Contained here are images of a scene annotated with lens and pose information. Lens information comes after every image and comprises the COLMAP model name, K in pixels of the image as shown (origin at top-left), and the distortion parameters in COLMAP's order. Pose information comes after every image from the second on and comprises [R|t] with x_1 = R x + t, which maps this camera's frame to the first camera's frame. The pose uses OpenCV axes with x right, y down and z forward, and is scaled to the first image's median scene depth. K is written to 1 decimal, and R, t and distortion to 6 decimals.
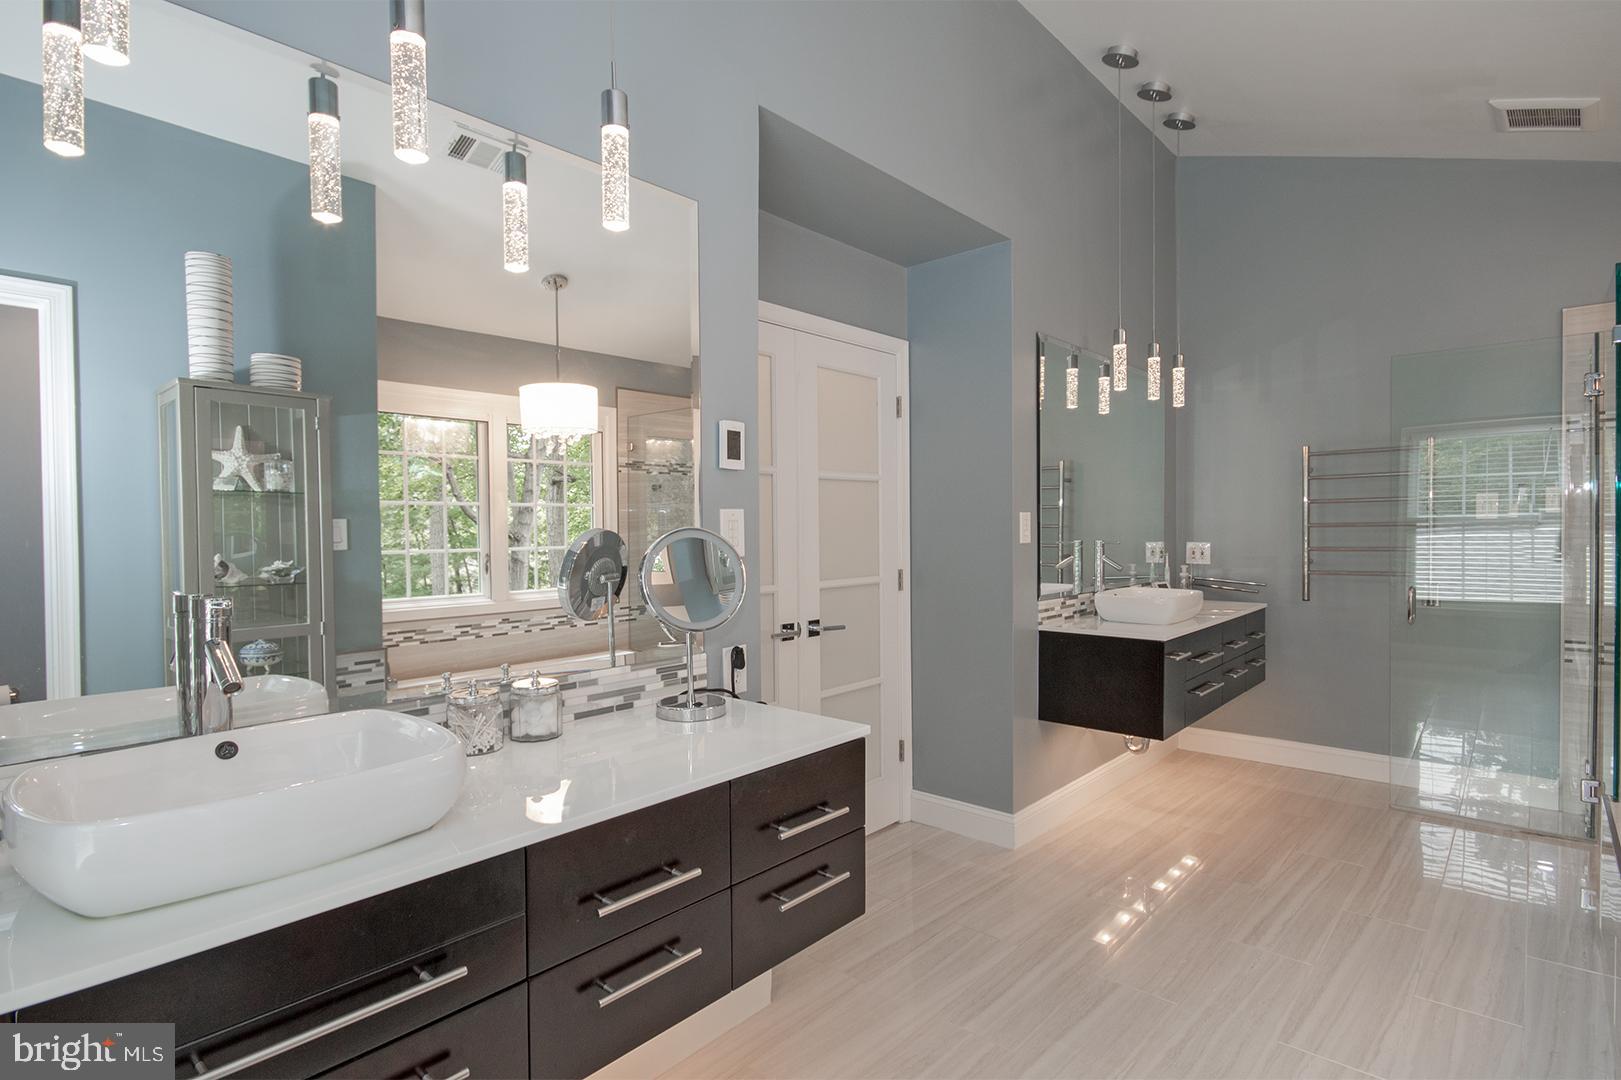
lens RADIAL K [[777.8, 0, 798.8], [0, 777.8, 537.0], [0, 0, 1]] dist [-0.000985, -0.001501]
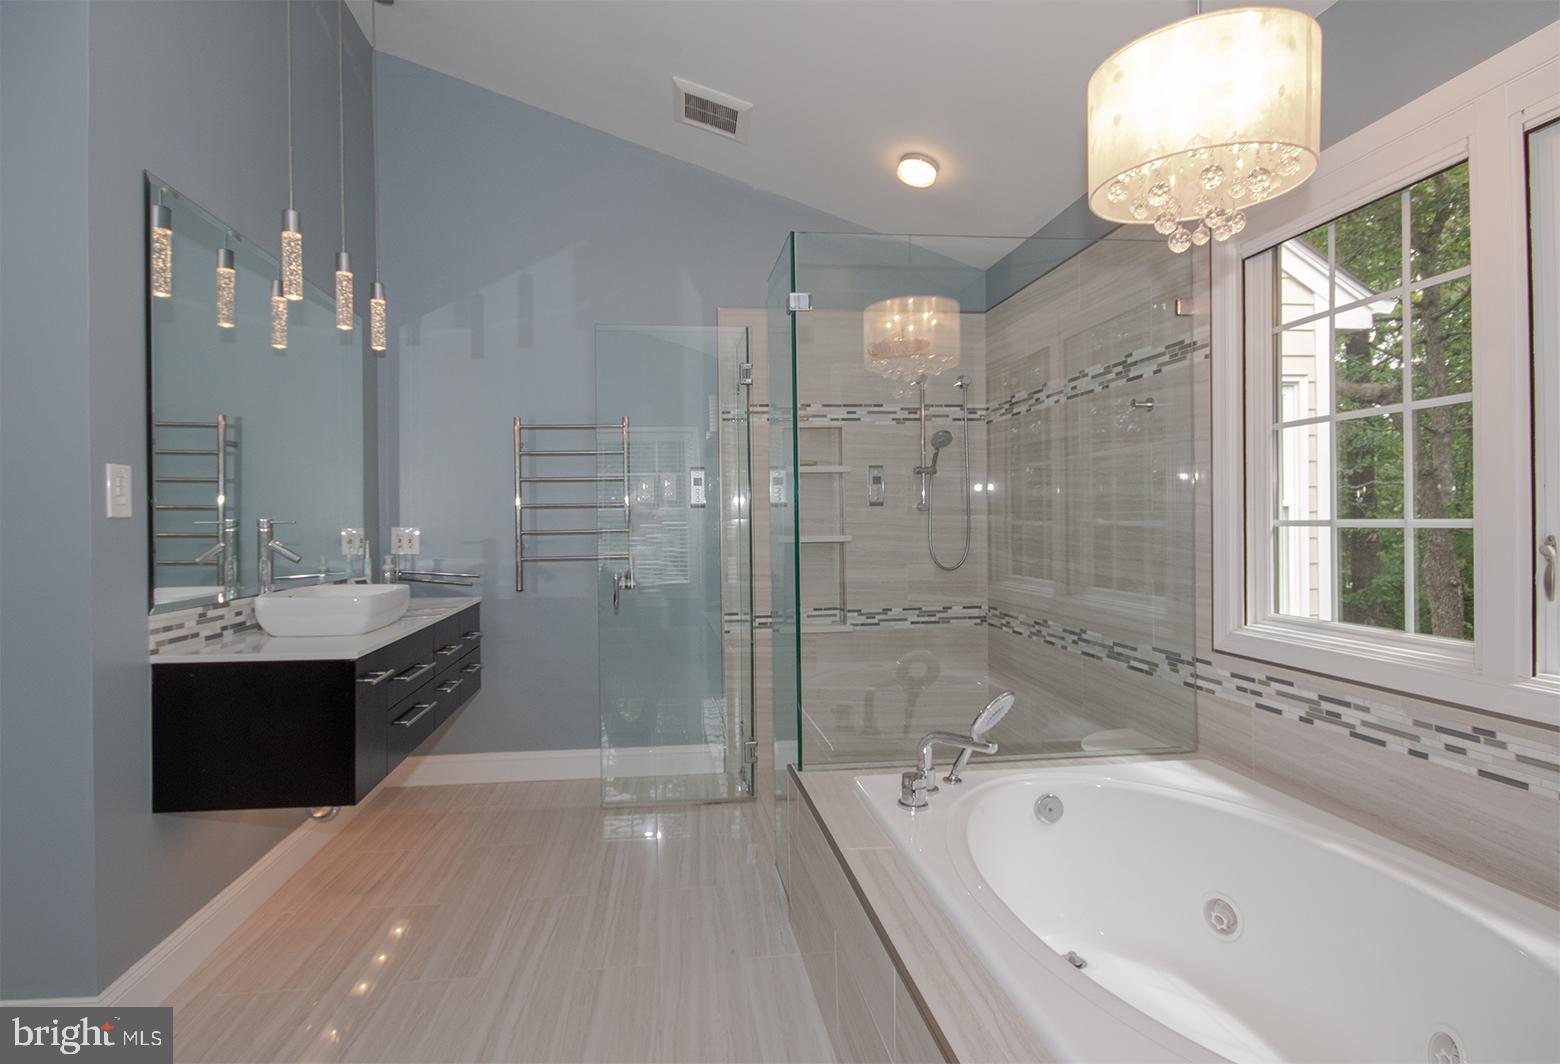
lens RADIAL K [[857.2, 0, 697.8], [0, 857.2, 517.4], [0, 0, 1]] dist [0.001749, 0.002600]
pose [[0.698642, 0.001056, 0.715471, 0.120832], [0.016063, 0.999724, -0.017160, 0.023514], [-0.715292, 0.023481, 0.698432, 0.217585]]
